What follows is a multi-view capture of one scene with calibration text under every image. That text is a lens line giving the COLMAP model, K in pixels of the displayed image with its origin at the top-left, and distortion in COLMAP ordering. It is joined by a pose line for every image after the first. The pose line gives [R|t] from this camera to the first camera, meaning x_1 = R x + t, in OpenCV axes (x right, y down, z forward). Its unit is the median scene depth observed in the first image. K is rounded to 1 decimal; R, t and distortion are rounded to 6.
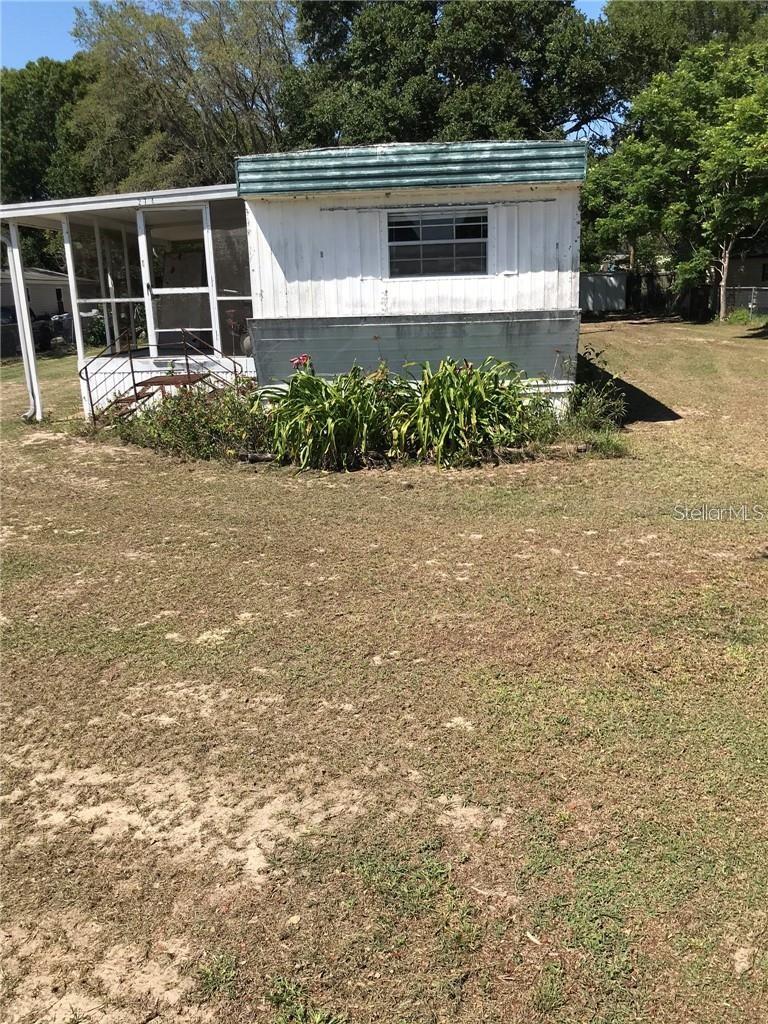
lens RADIAL K [[840.9, 0, 384.0], [0, 840.9, 512.0], [0, 0, 1]] dist [0.039008, 0.006537]
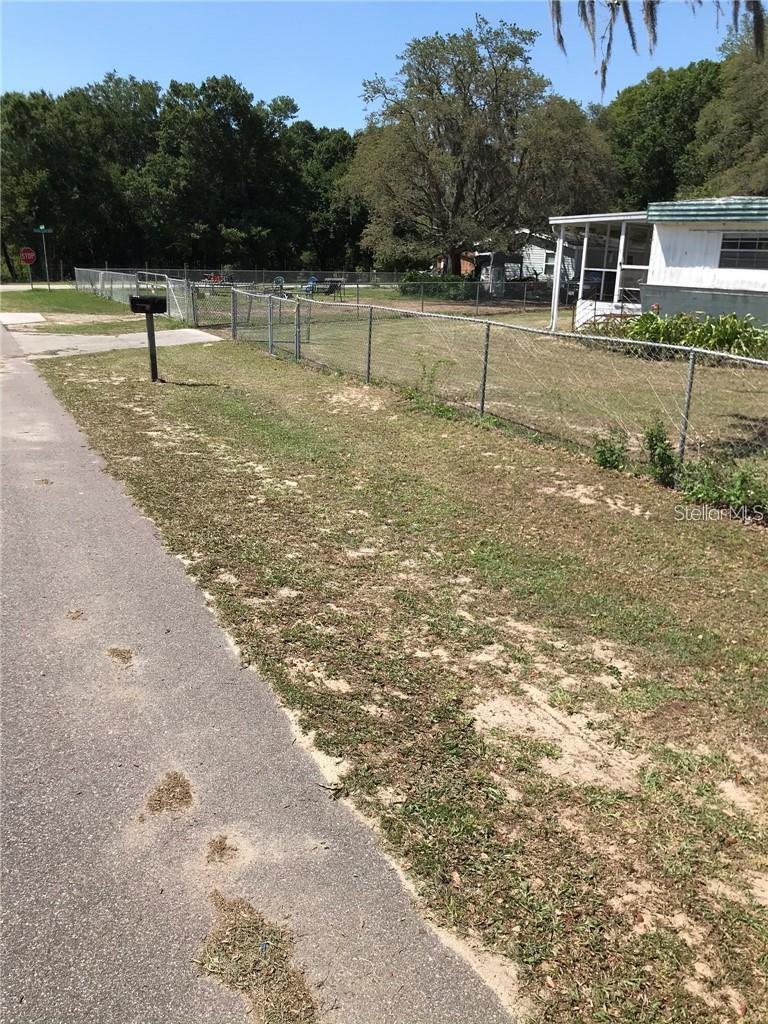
lens RADIAL K [[853.1, 0, 384.0], [0, 853.1, 512.0], [0, 0, 1]] dist [0.044601, -0.005217]
pose [[0.752563, 0.246773, -0.610534, 0.597723], [-0.222630, 0.967882, 0.116790, 0.147585], [0.619746, 0.048031, 0.783331, -0.734056]]
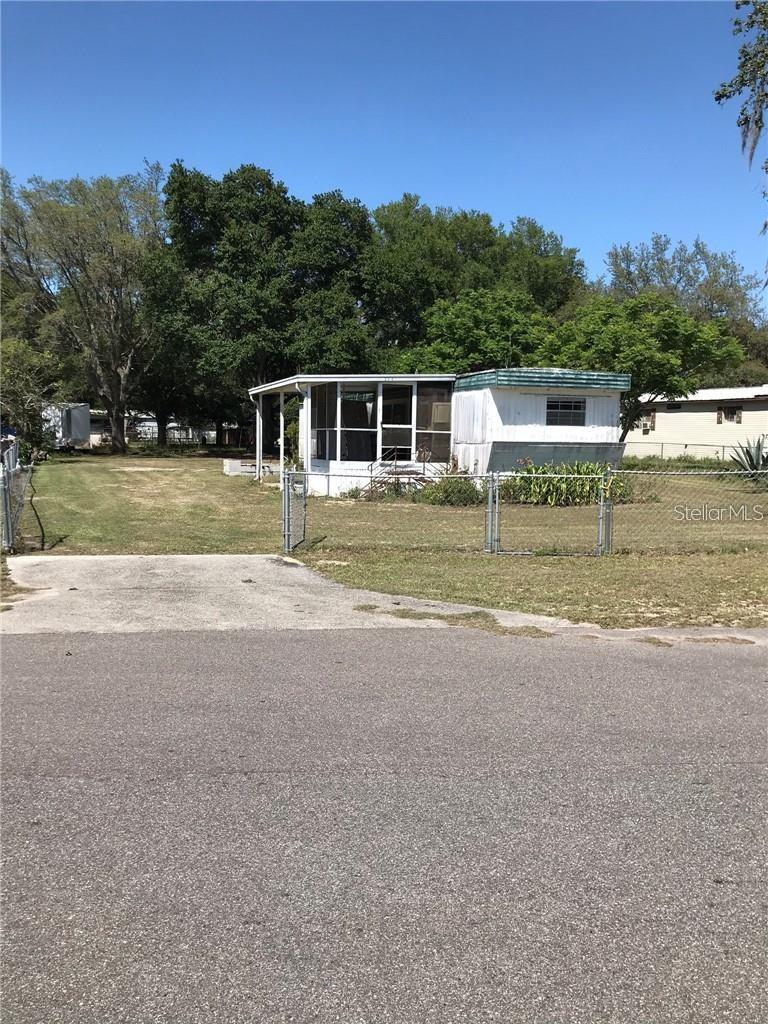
lens RADIAL K [[835.2, 0, 388.1], [0, 835.2, 552.2], [0, 0, 1]] dist [0.004852, -0.005241]
pose [[0.903239, -0.016173, 0.428834, -1.039695], [0.068167, 0.992009, -0.106165, 0.199160], [-0.423690, 0.125125, 0.897123, -0.578710]]
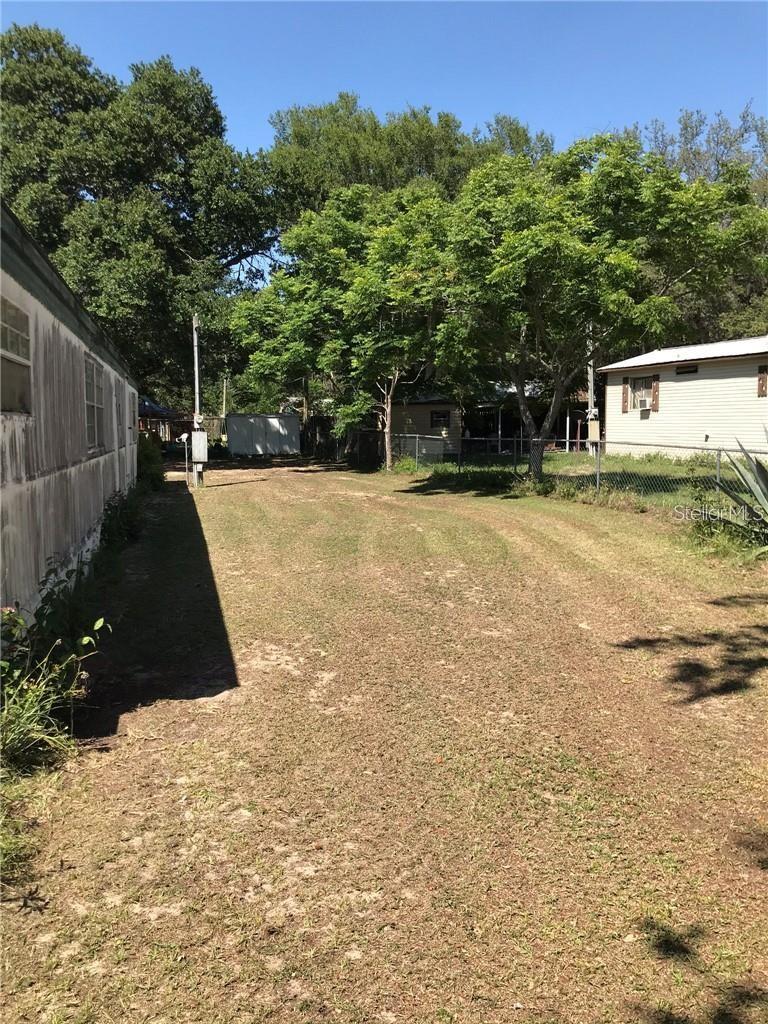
lens RADIAL K [[853.1, 0, 384.0], [0, 853.1, 512.0], [0, 0, 1]] dist [0.044601, -0.005217]
pose [[0.944415, -0.012548, 0.328517, 0.207610], [0.063786, 0.987276, -0.145663, -0.108229], [-0.322509, 0.158521, 0.933198, 0.353761]]
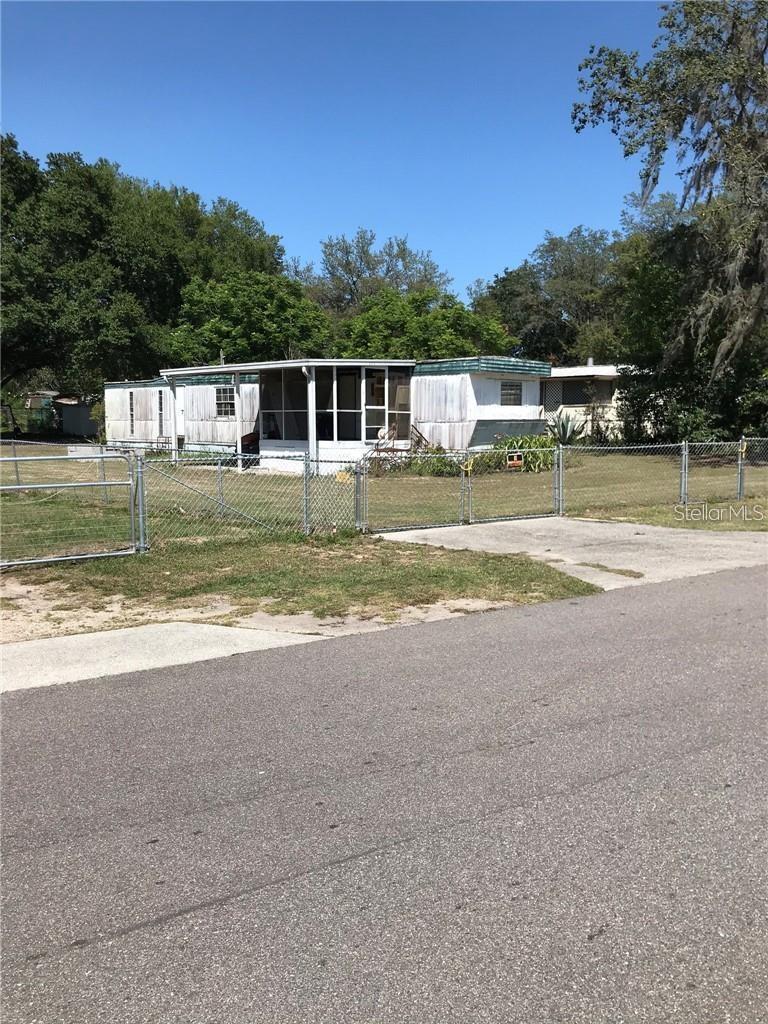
lens RADIAL K [[853.1, 0, 384.0], [0, 853.1, 512.0], [0, 0, 1]] dist [0.044601, -0.005217]
pose [[0.596662, -0.058448, 0.800361, -1.846278], [0.185996, 0.980258, -0.067073, 0.116351], [-0.780641, 0.188884, 0.595754, -0.159635]]
